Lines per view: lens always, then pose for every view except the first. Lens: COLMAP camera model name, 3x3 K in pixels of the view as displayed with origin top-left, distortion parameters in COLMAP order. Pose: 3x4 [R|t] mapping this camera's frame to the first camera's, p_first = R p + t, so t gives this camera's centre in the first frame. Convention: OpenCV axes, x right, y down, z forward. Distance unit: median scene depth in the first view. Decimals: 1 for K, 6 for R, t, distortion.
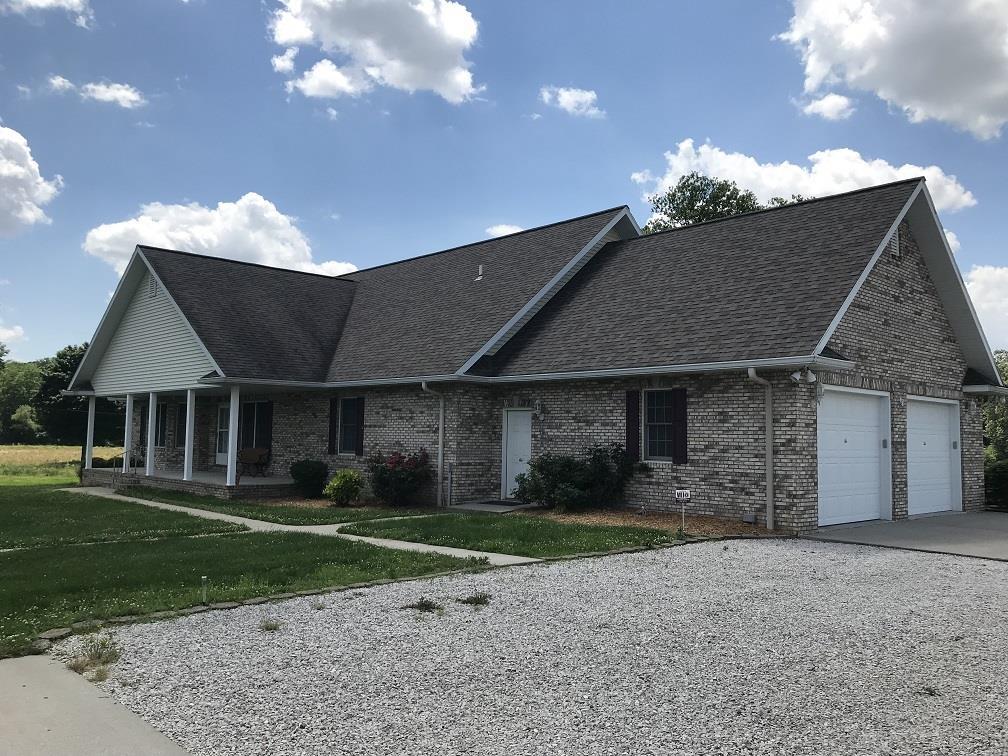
lens RADIAL K [[826.4, 0, 504.8], [0, 826.4, 377.7], [0, 0, 1]] dist [0.016233, 0.005004]
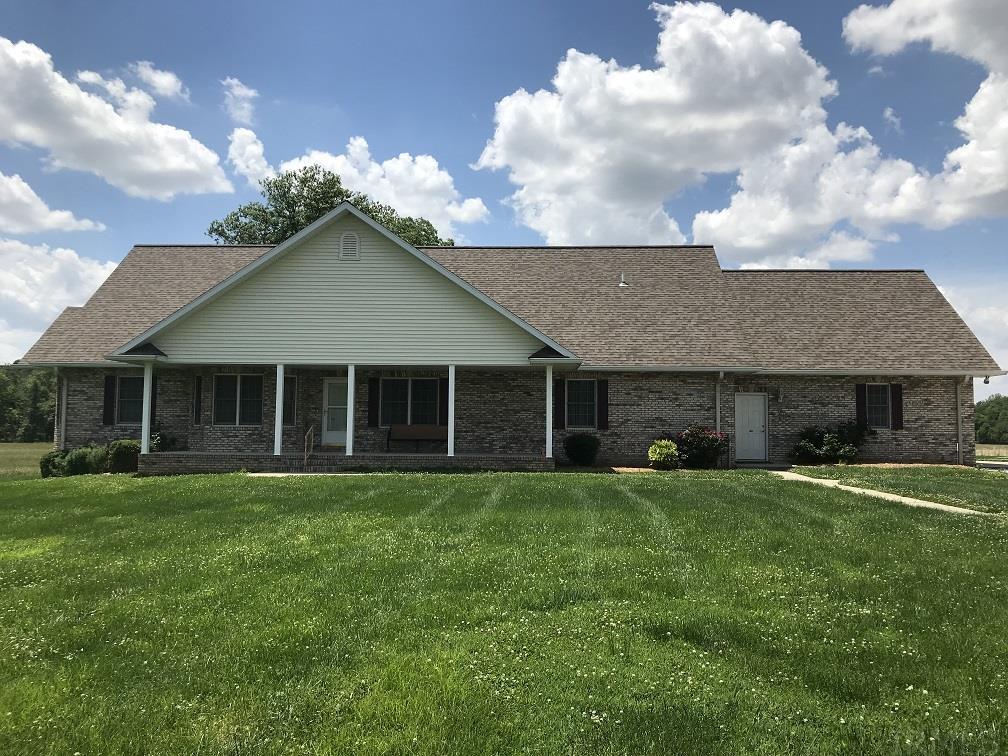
lens RADIAL K [[826.4, 0, 505.2], [0, 826.4, 376.7], [0, 0, 1]] dist [0.016233, 0.005004]
pose [[0.712382, 0.031049, 0.701104, -1.476033], [-0.048580, 0.998806, 0.005128, 0.026723], [-0.700108, -0.037713, 0.713040, 0.359757]]
